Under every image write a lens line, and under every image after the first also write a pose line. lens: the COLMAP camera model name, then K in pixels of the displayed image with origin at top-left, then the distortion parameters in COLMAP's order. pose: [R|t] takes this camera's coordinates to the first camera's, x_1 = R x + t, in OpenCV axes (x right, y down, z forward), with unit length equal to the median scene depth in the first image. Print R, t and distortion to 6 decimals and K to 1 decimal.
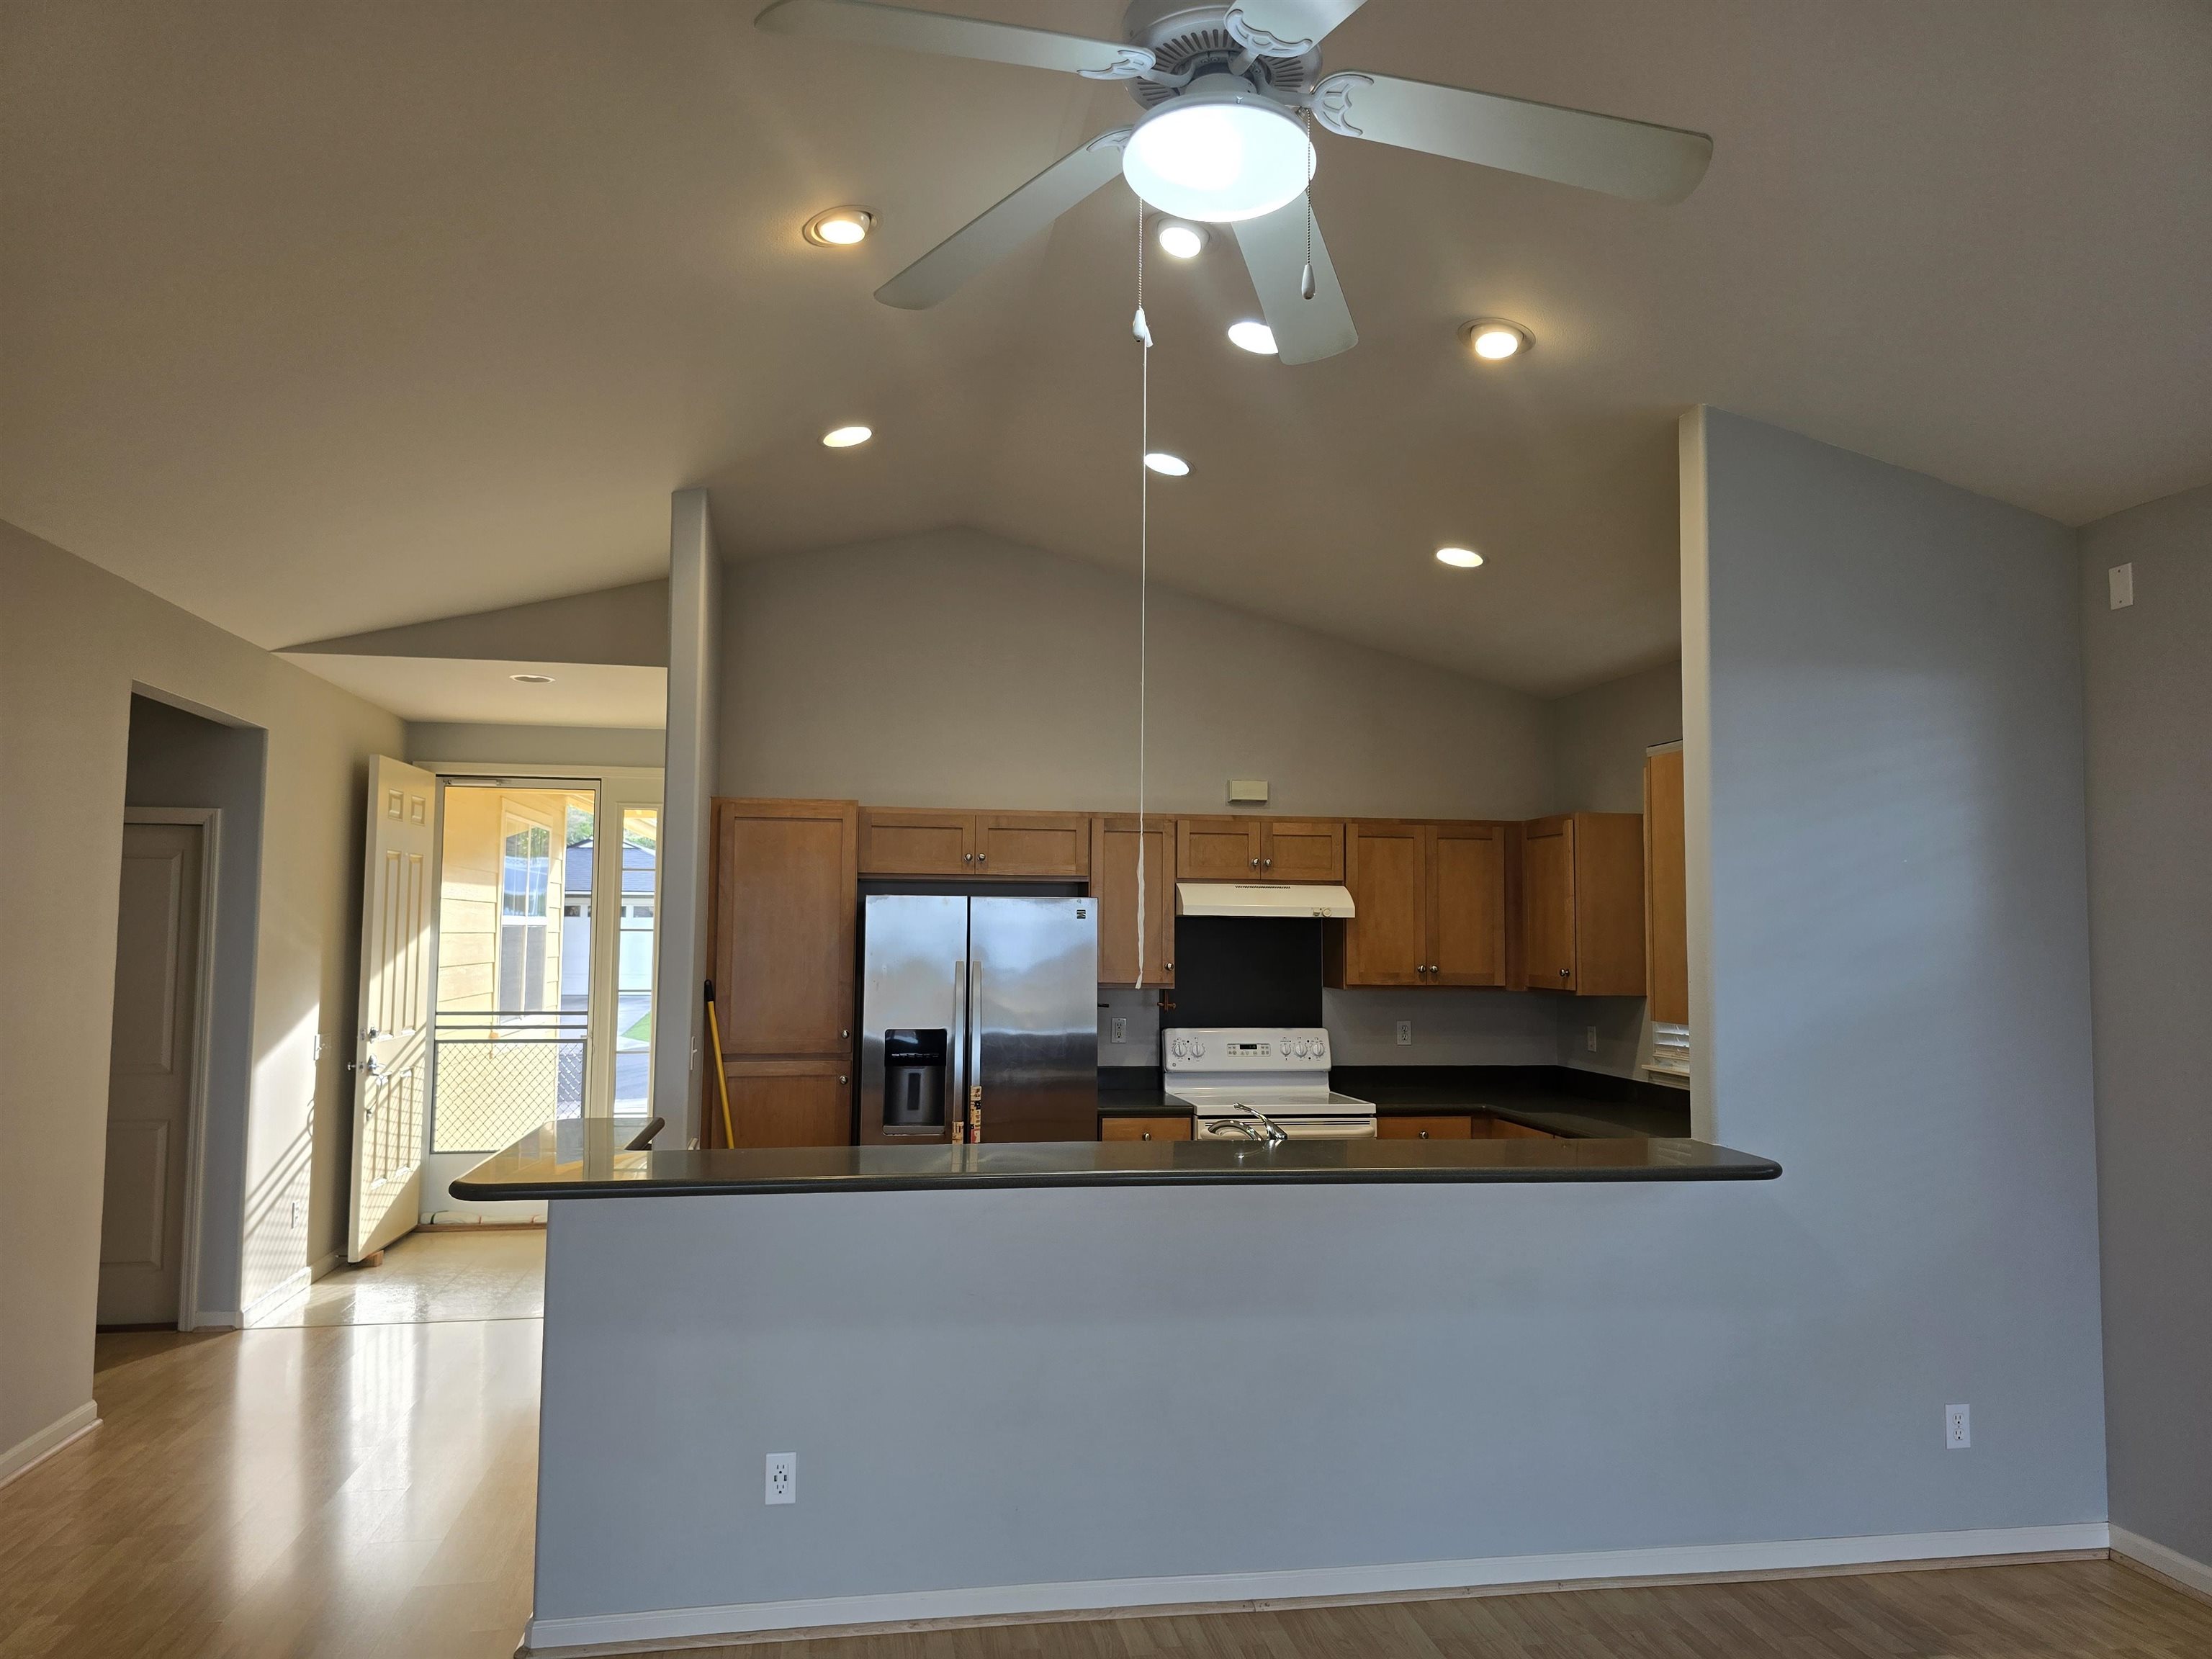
lens RADIAL K [[1477.5, 0, 1092.5], [0, 1477.5, 859.6], [0, 0, 1]] dist [0.052165, -0.050053]
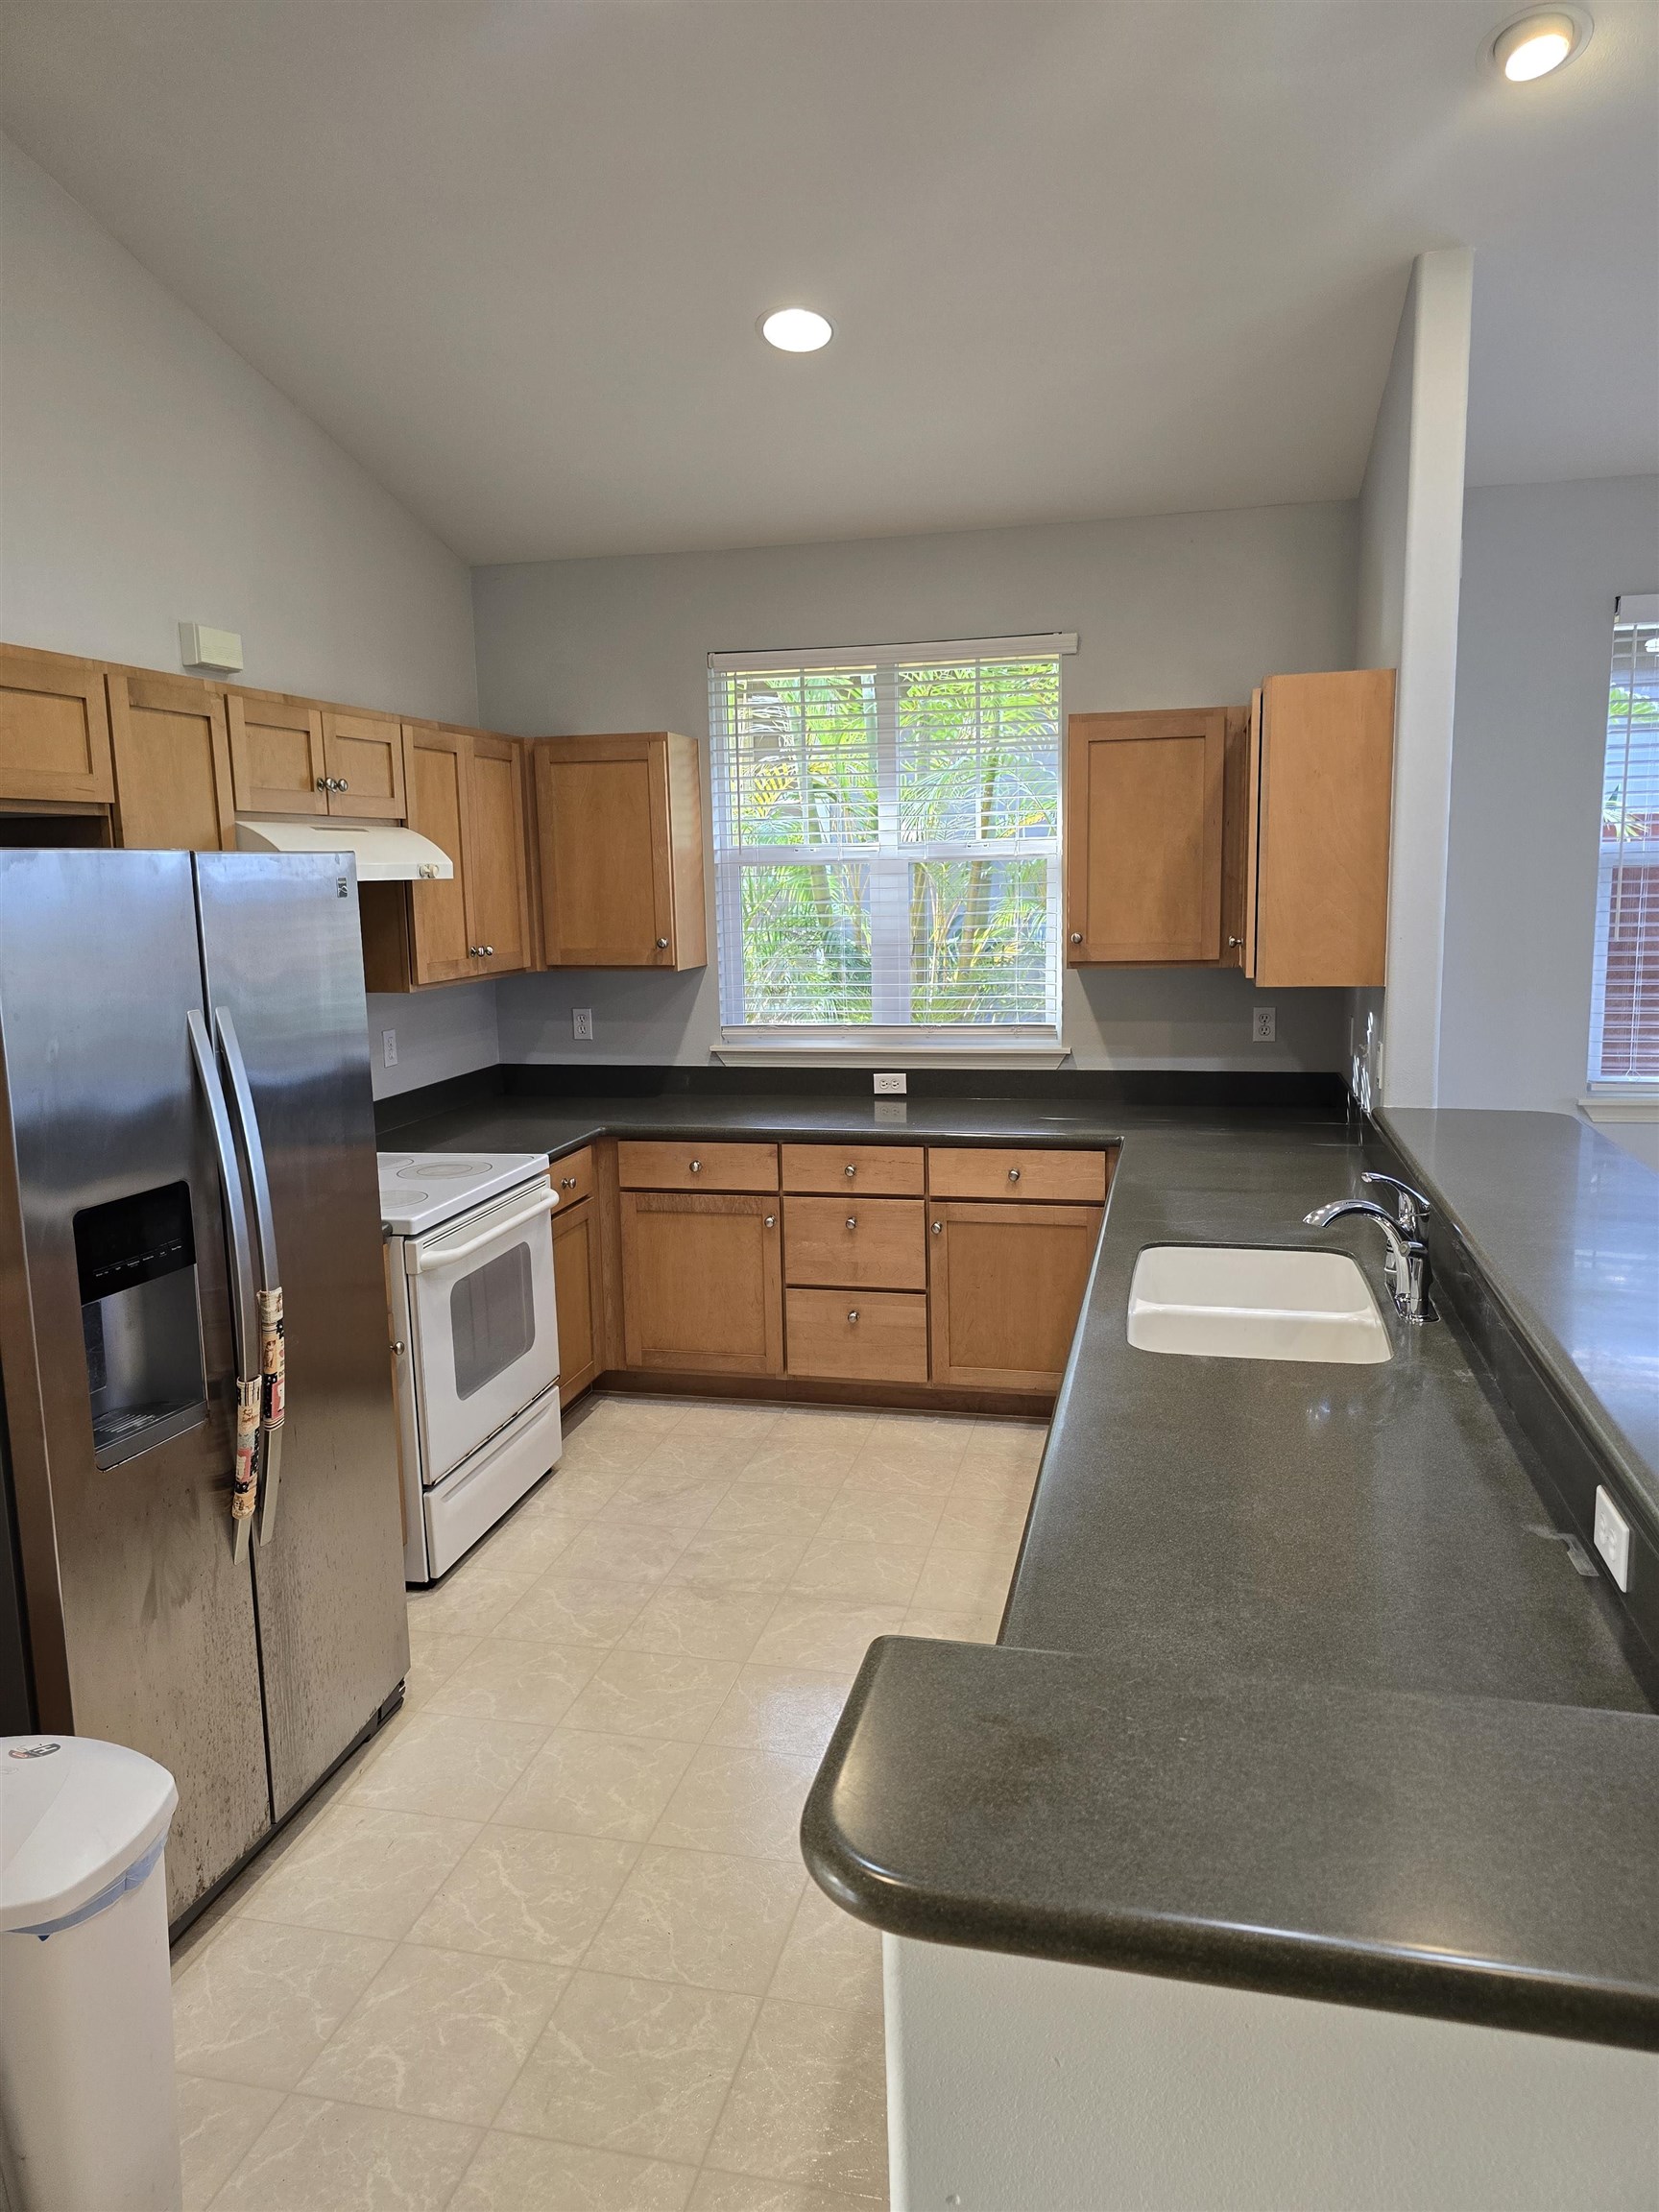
lens RADIAL K [[1477.5, 0, 829.5], [0, 1477.5, 1106.0], [0, 0, 1]] dist [0.052165, -0.050053]
pose [[0.381093, -0.167839, 0.909174, -0.360627], [-0.020968, 0.981562, 0.189992, 0.010912], [-0.924299, -0.091468, 0.370547, 0.607541]]
